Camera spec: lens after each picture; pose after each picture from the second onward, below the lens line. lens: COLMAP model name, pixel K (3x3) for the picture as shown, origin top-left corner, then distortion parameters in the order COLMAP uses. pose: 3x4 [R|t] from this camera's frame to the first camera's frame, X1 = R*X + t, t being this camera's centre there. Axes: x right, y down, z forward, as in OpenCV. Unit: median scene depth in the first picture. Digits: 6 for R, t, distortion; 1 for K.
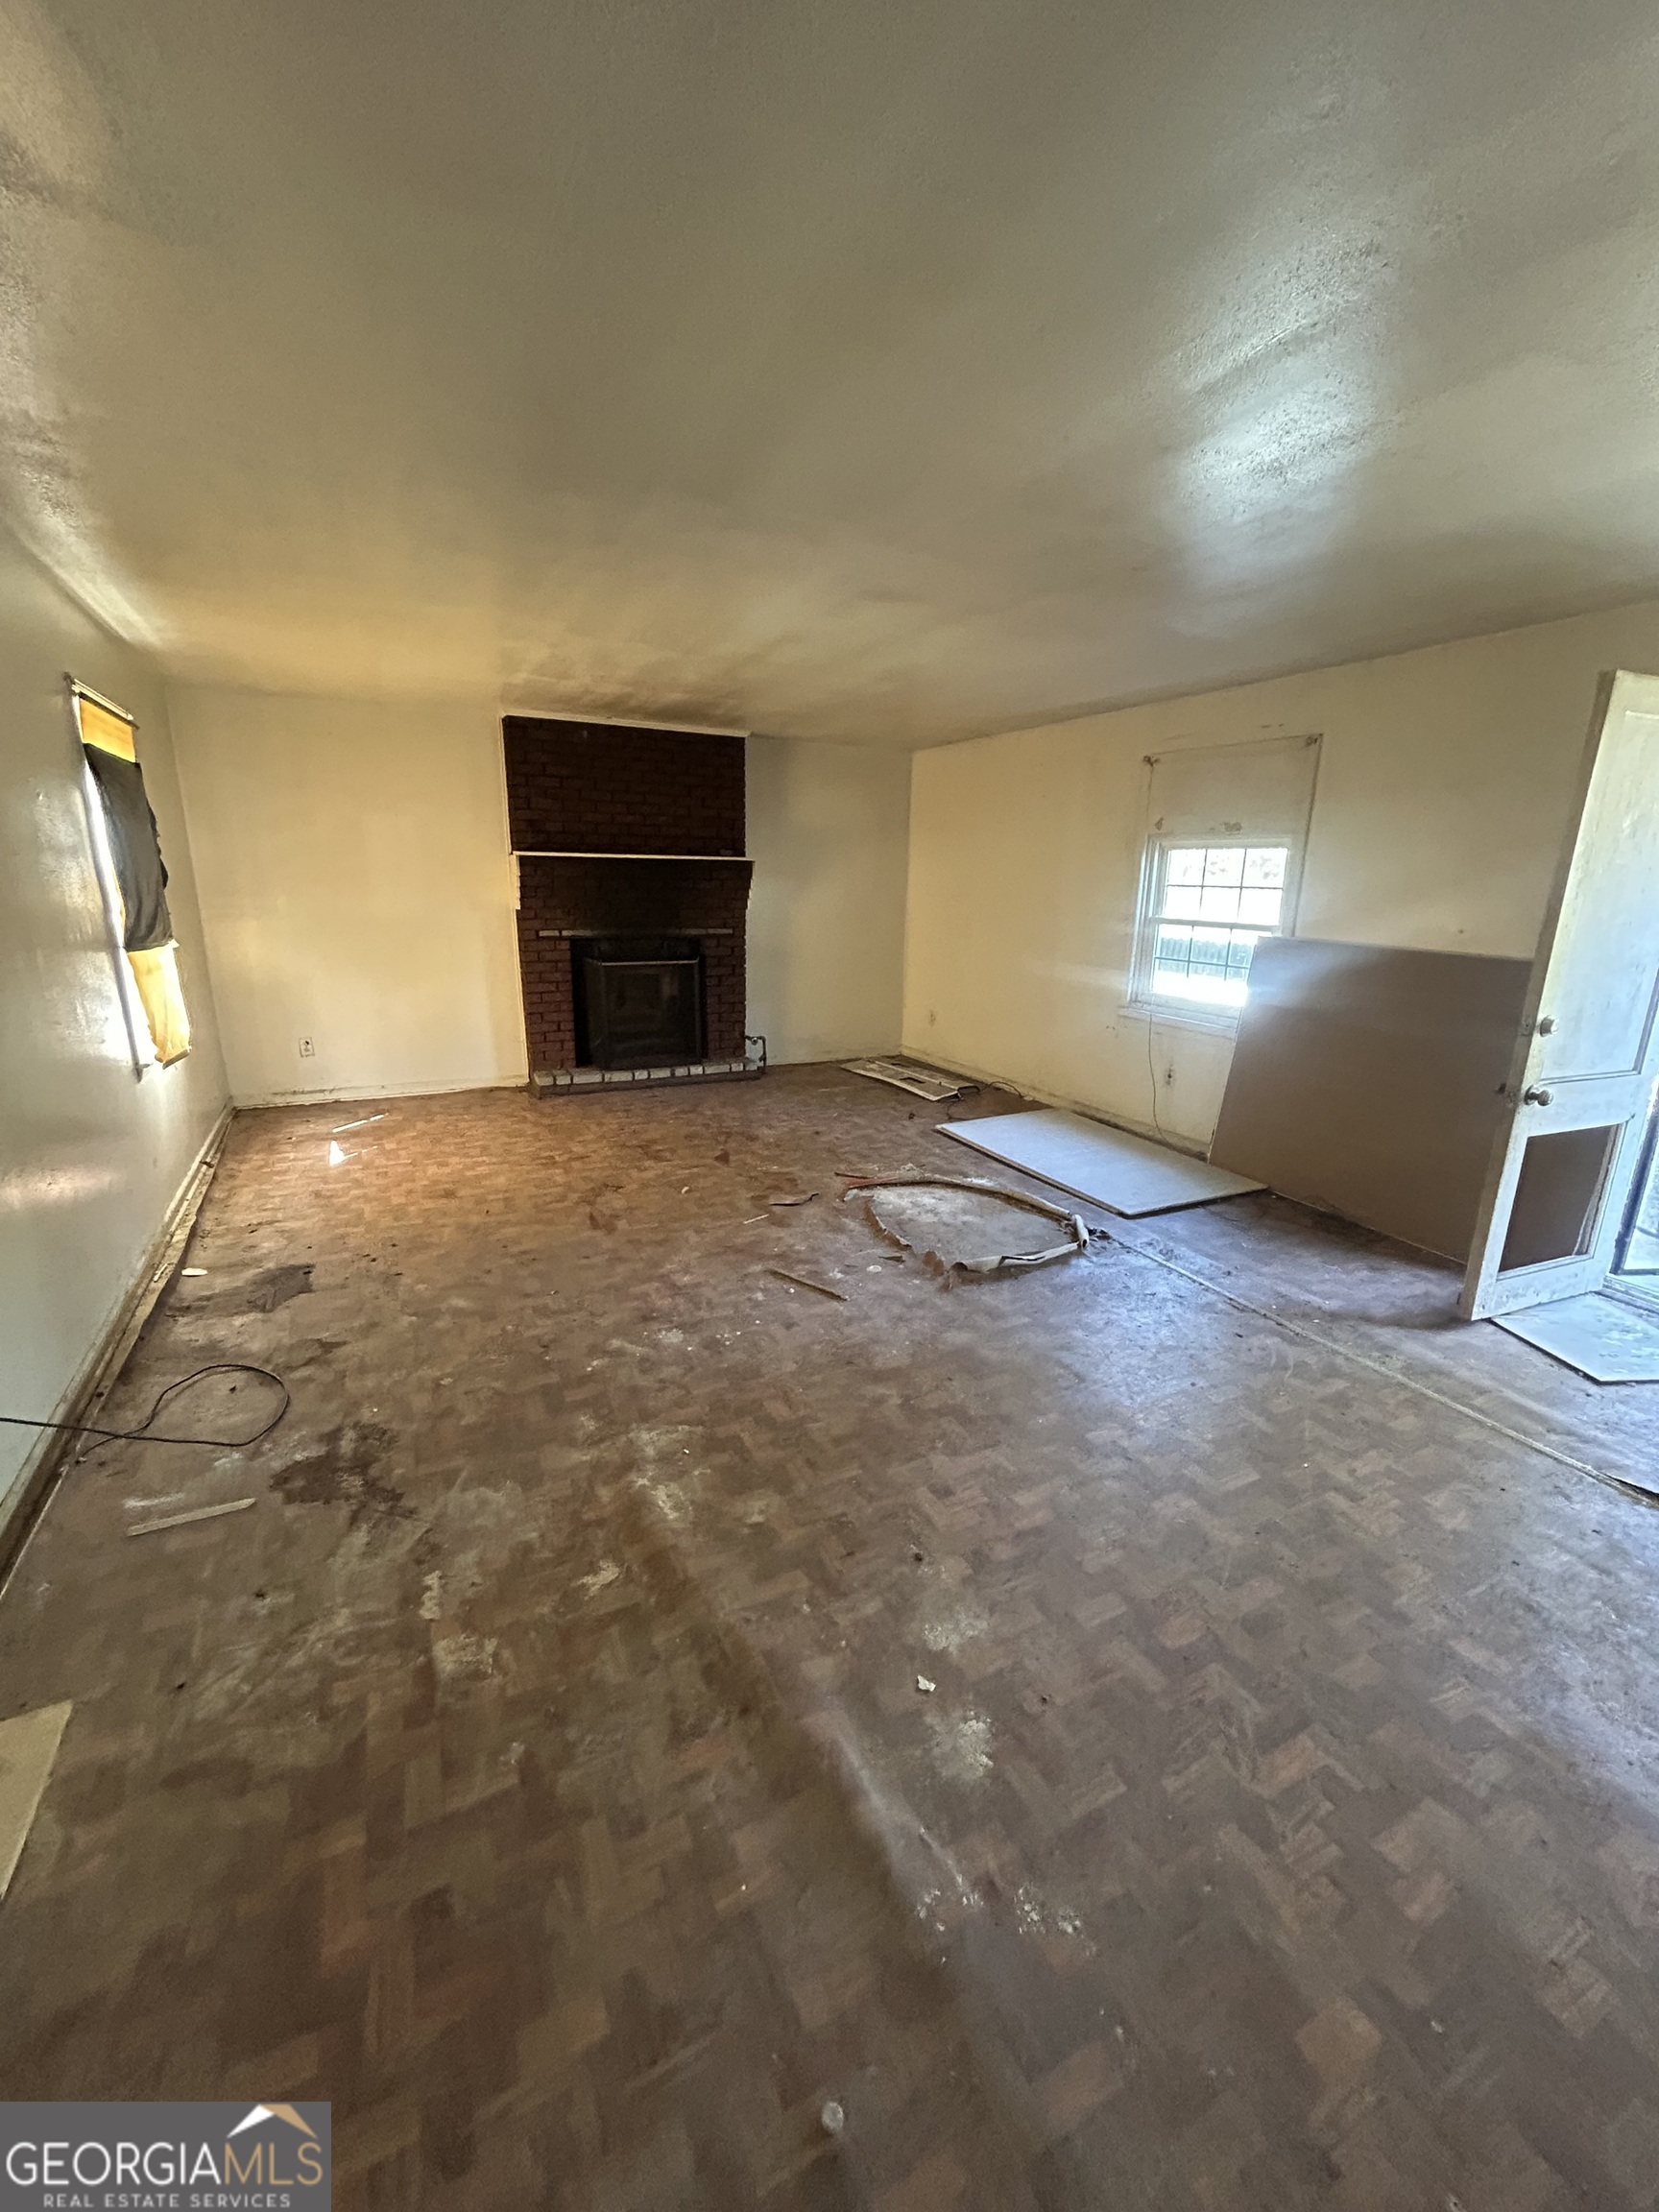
lens RADIAL K [[890.0, 0, 820.5], [0, 890.0, 1105.5], [0, 0, 1]] dist [-0.003213, -0.000175]
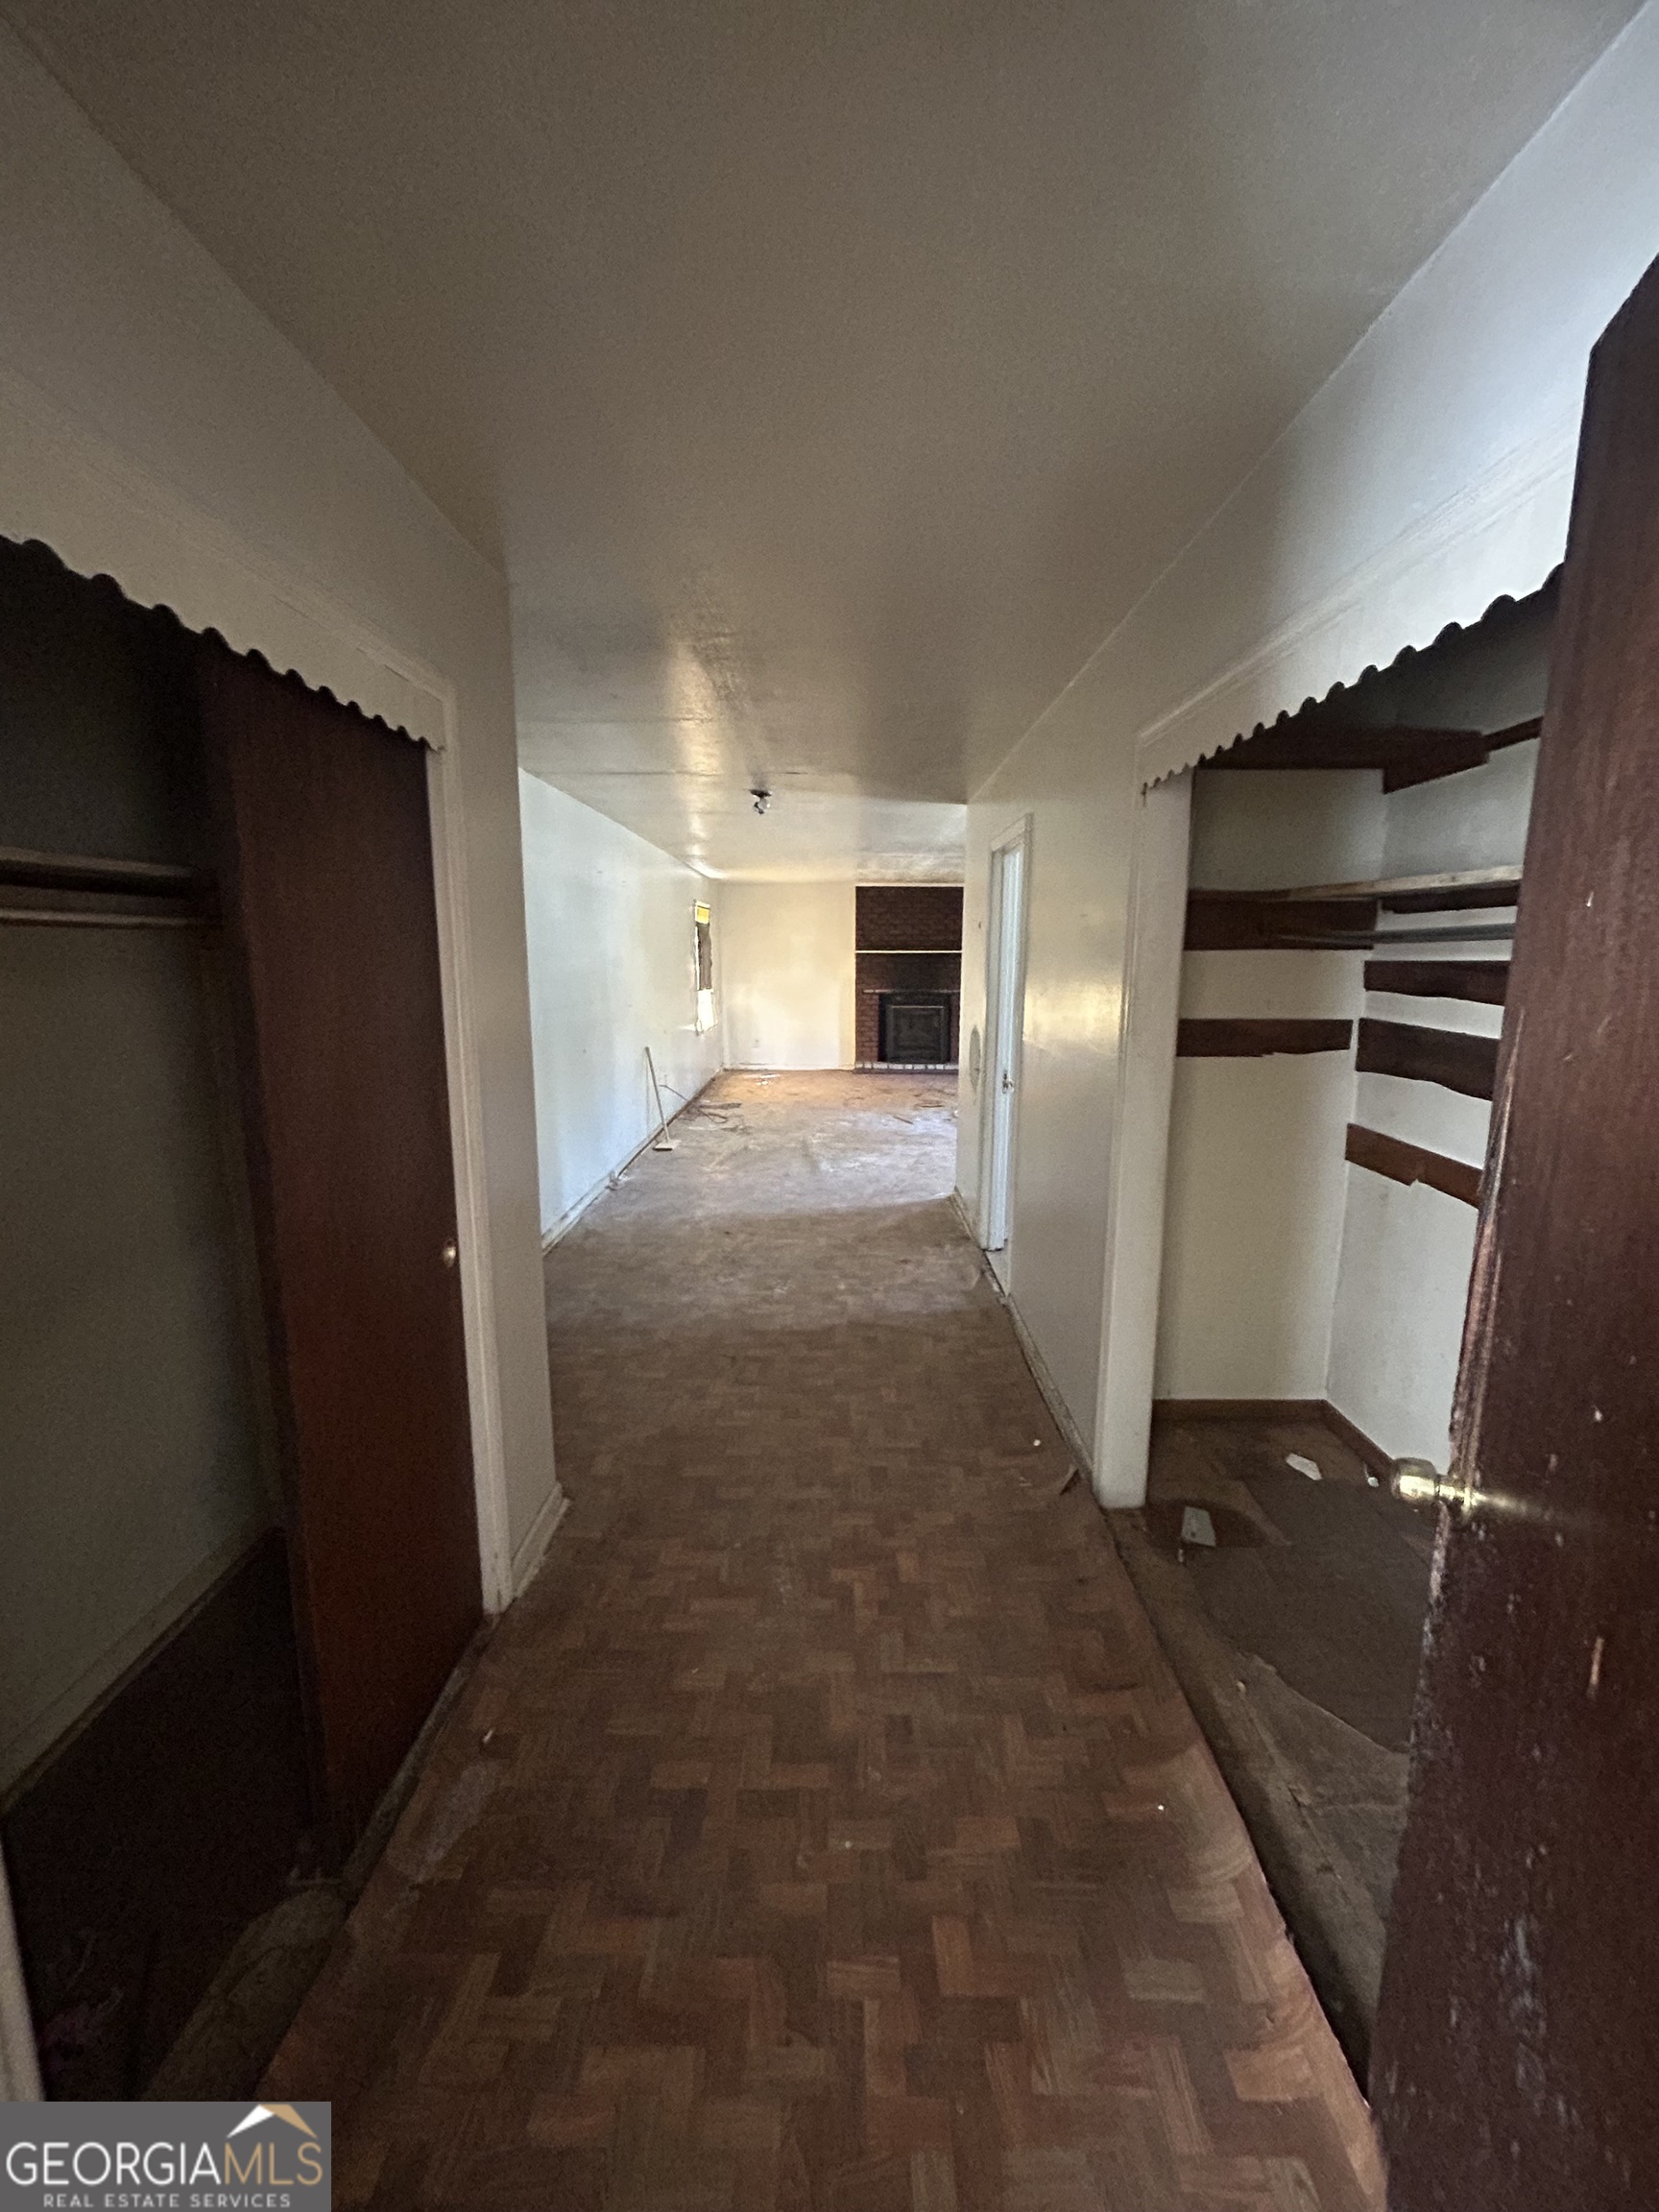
lens RADIAL K [[890.0, 0, 833.8], [0, 890.0, 1103.7], [0, 0, 1]] dist [-0.003213, -0.000175]
pose [[0.893122, 0.069594, -0.444399, 0.504338], [-0.105261, 0.992863, -0.056060, 0.167999], [0.437326, 0.096846, 0.894073, -0.747152]]
